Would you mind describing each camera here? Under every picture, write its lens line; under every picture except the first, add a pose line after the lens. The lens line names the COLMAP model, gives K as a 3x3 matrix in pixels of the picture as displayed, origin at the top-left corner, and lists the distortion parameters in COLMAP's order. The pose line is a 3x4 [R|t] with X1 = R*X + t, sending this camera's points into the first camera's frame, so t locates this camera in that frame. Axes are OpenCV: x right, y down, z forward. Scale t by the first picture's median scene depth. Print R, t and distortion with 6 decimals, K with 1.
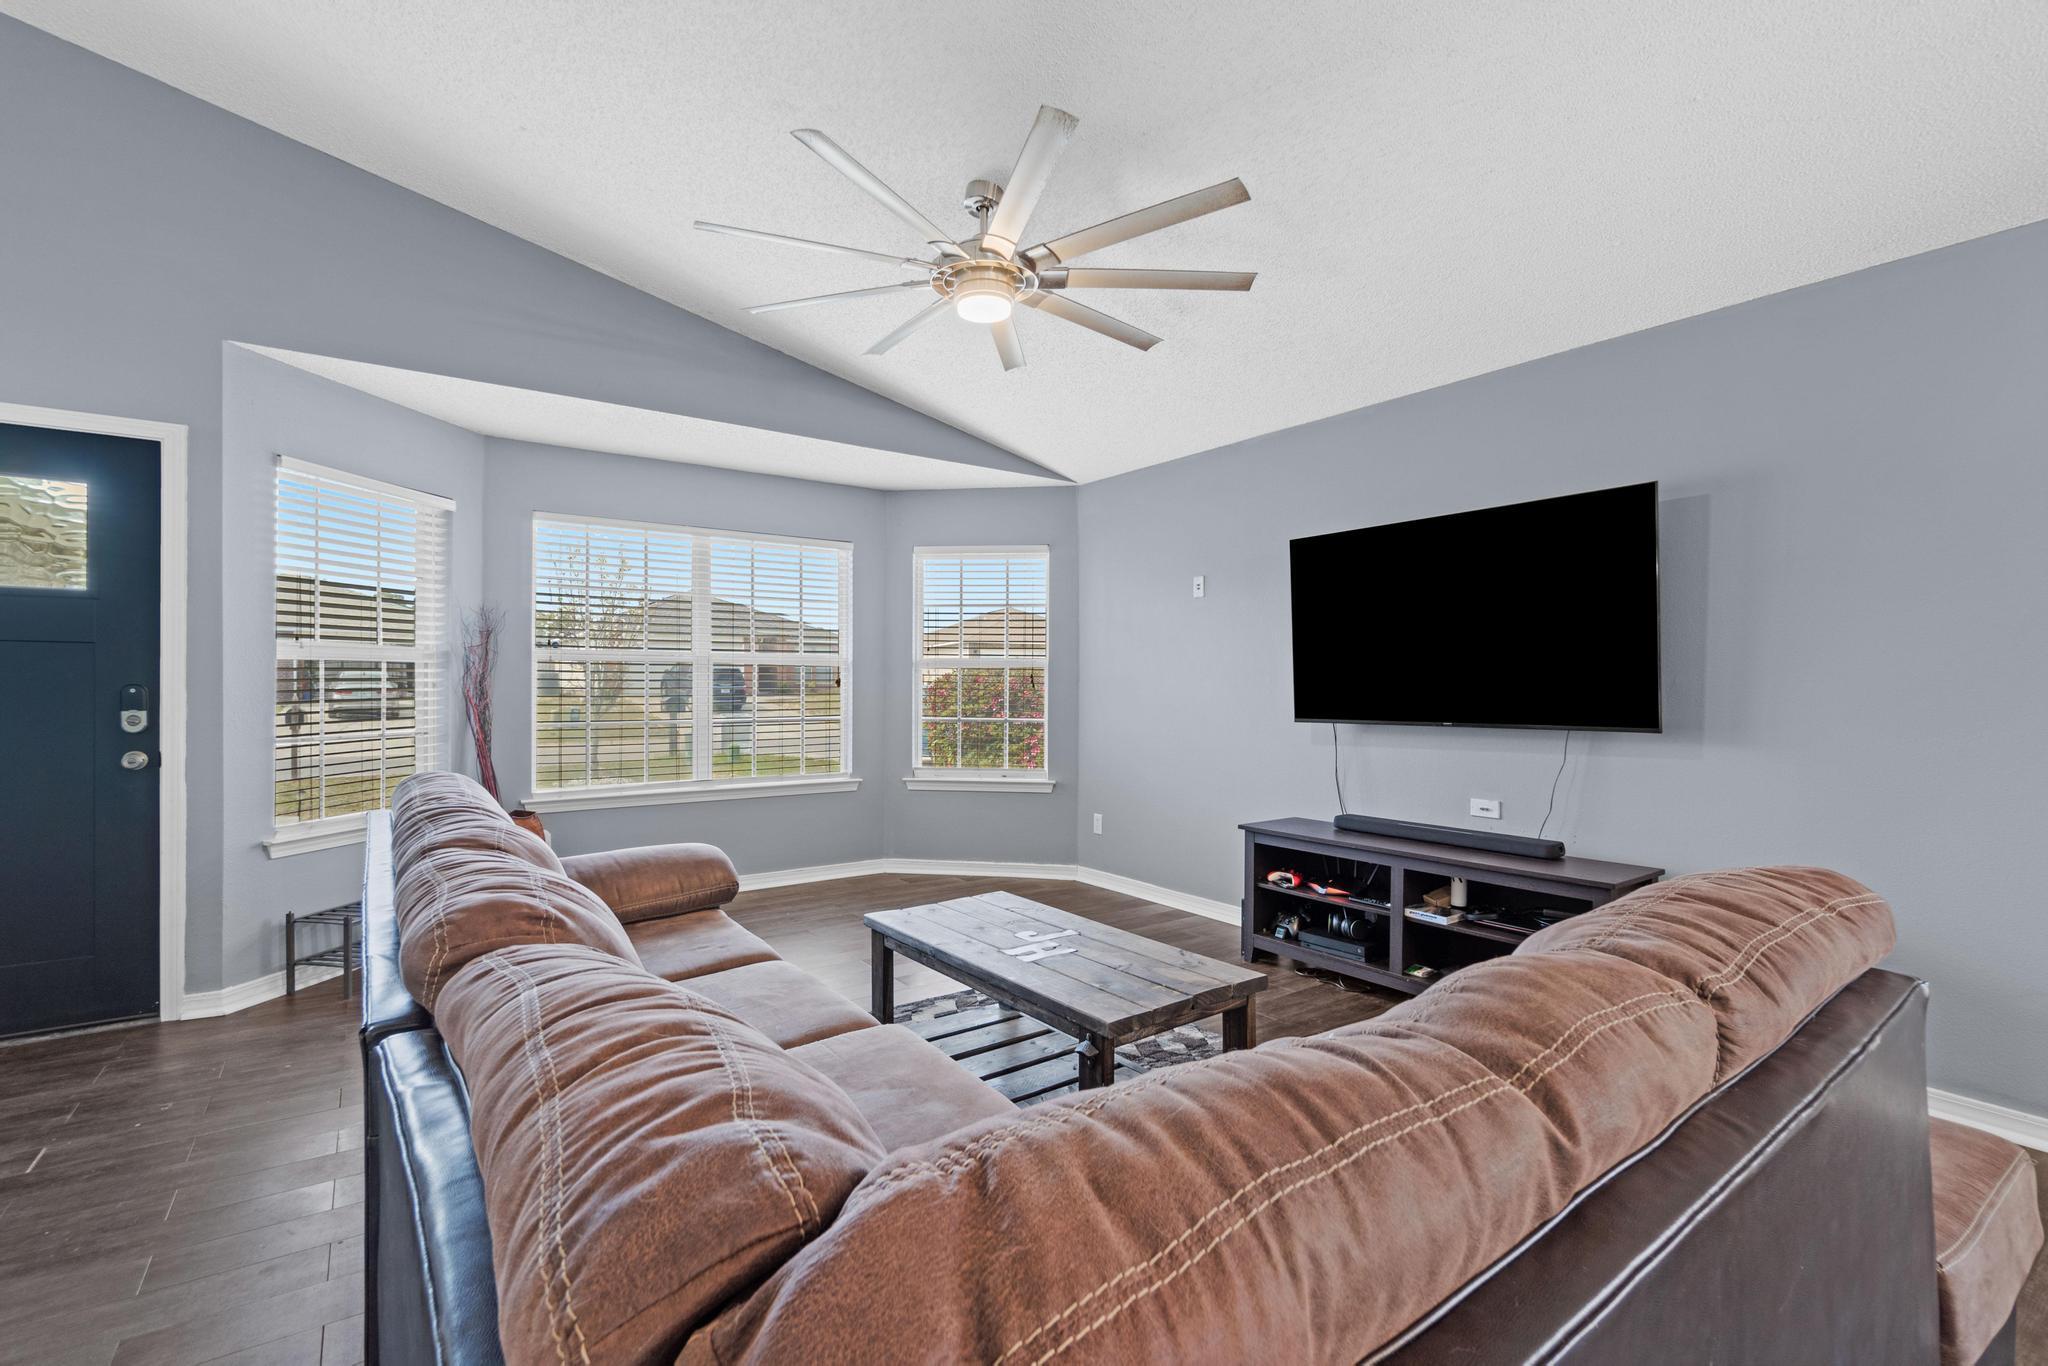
lens RADIAL K [[887.9, 0, 1012.8], [0, 887.9, 682.1], [0, 0, 1]] dist [-0.007547, 0.000145]
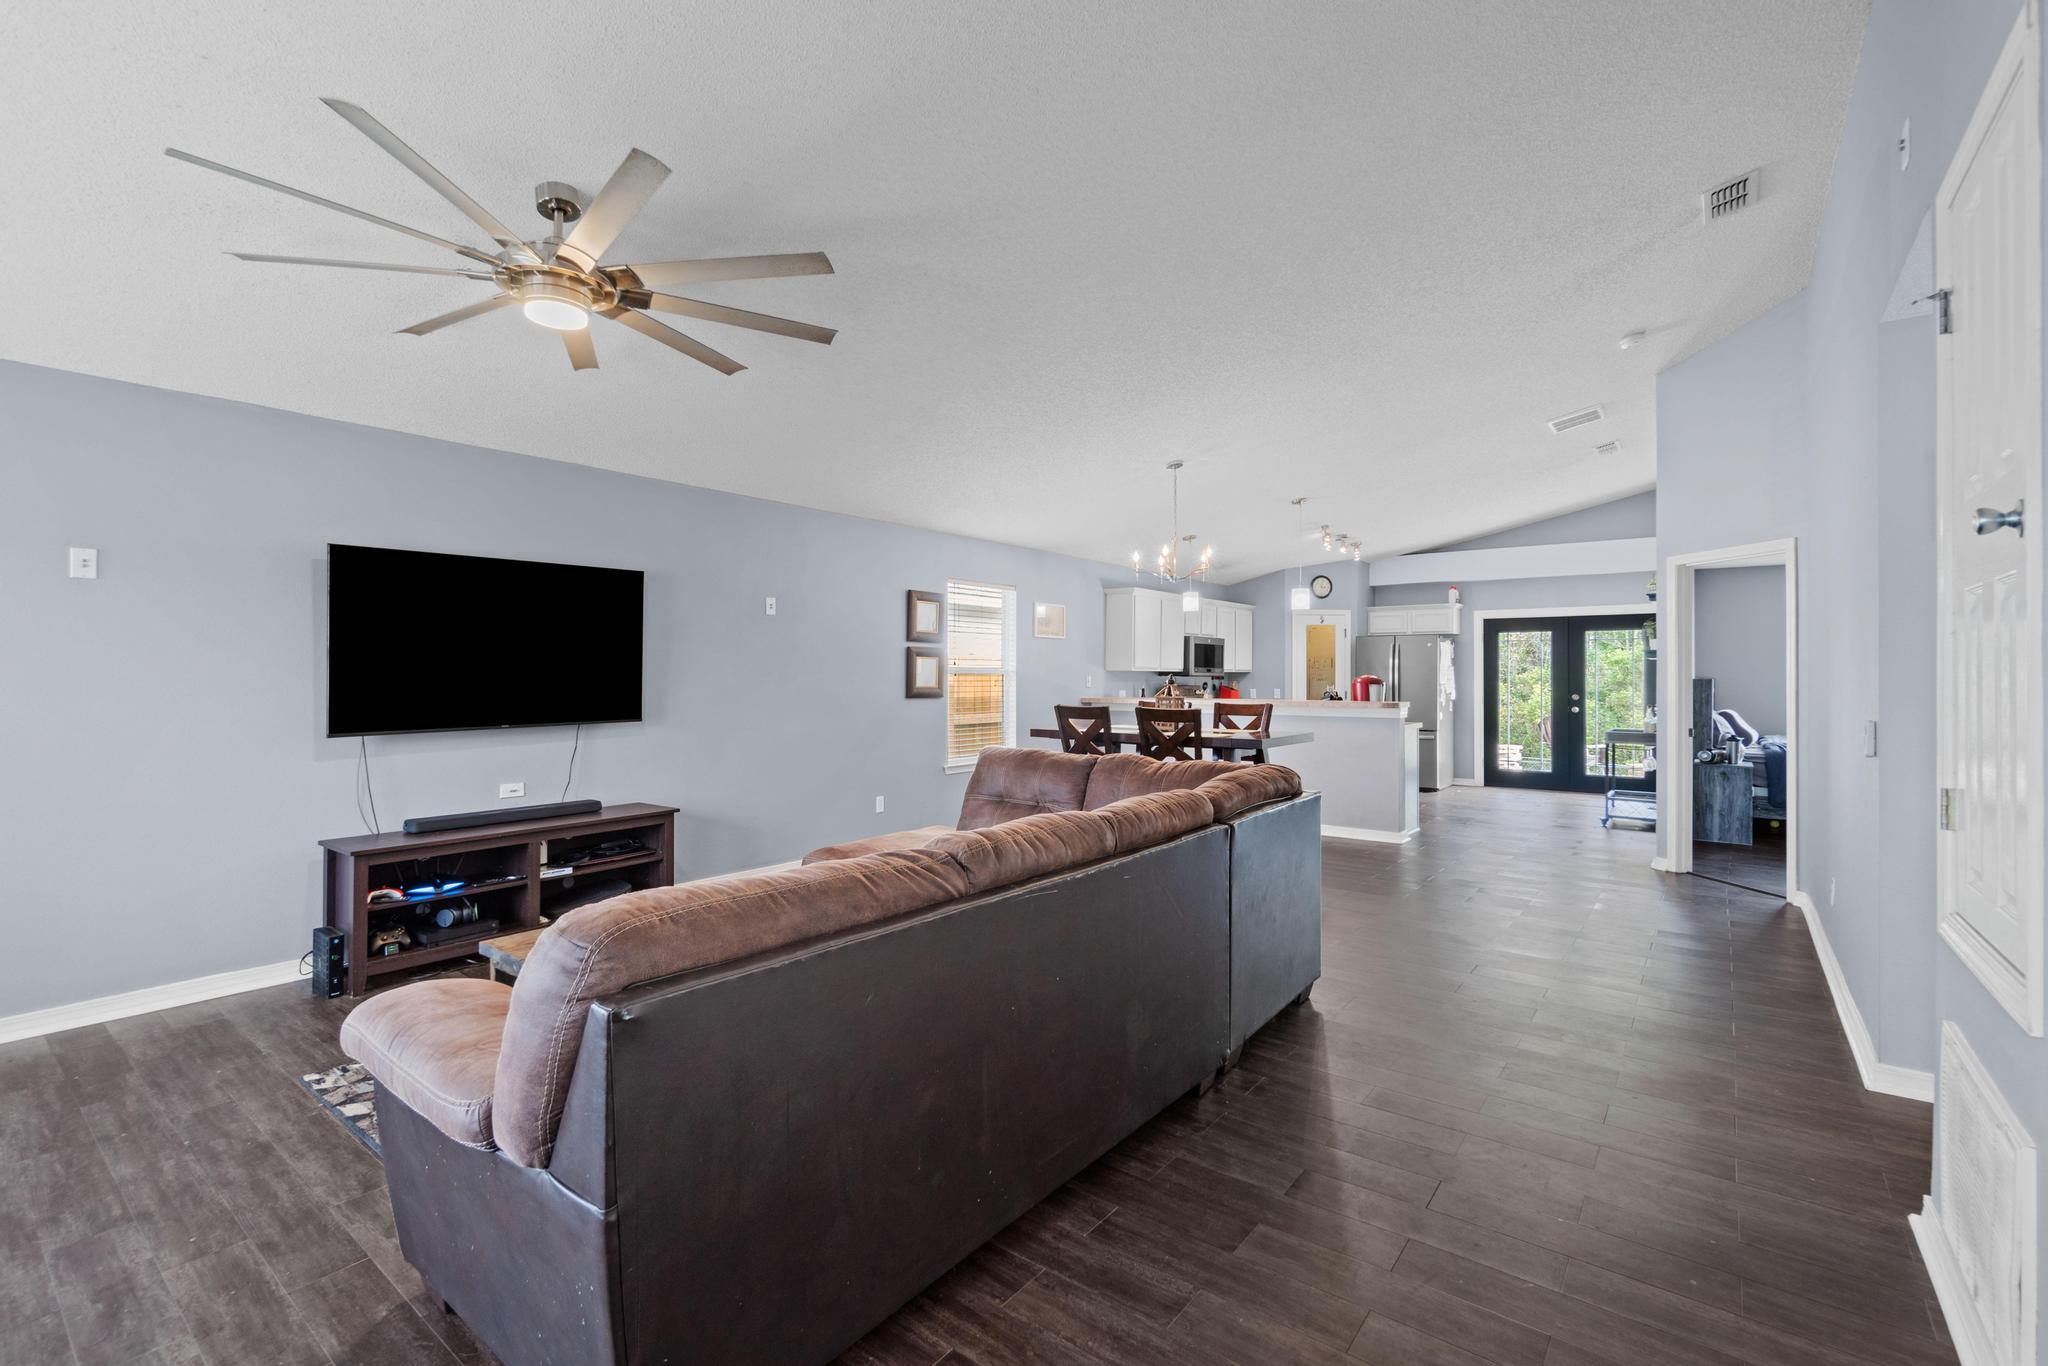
lens RADIAL K [[887.9, 0, 1014.8], [0, 887.9, 665.6], [0, 0, 1]] dist [-0.007547, 0.000145]
pose [[-0.282704, 0.002701, 0.959204, -0.992098], [-0.003126, 0.999988, -0.003737, -0.039015], [-0.959202, -0.004055, -0.282692, 0.721366]]
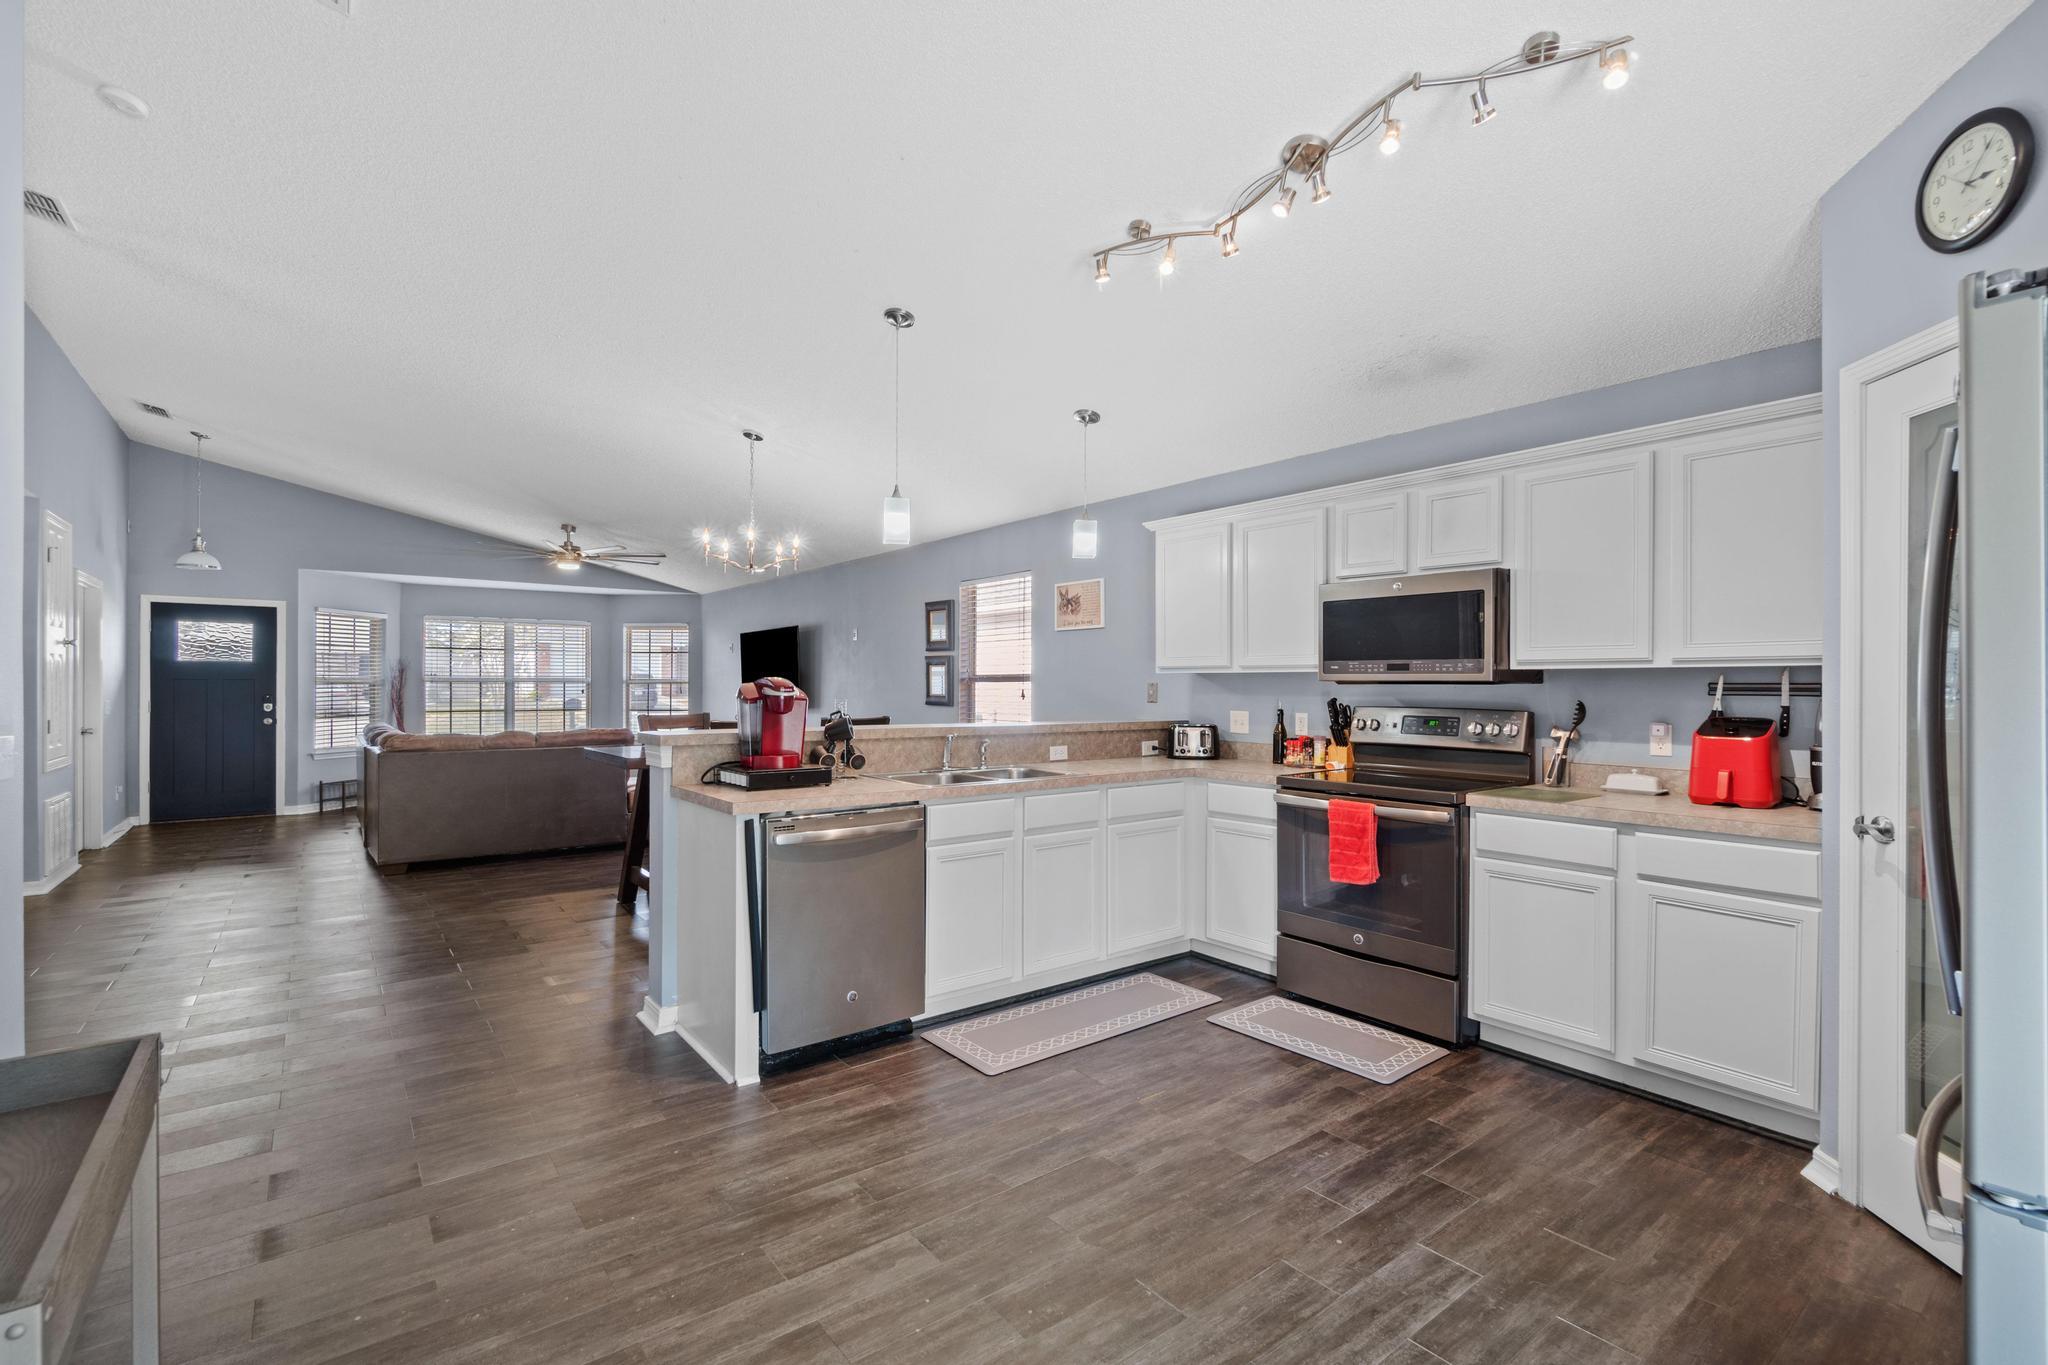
lens RADIAL K [[887.9, 0, 1020.9], [0, 887.9, 683.5], [0, 0, 1]] dist [-0.007547, 0.000145]
pose [[0.998474, -0.003237, 0.055130, 1.199305], [0.003455, 0.999987, -0.003852, -0.012340], [-0.055117, 0.004036, 0.998472, -1.870660]]
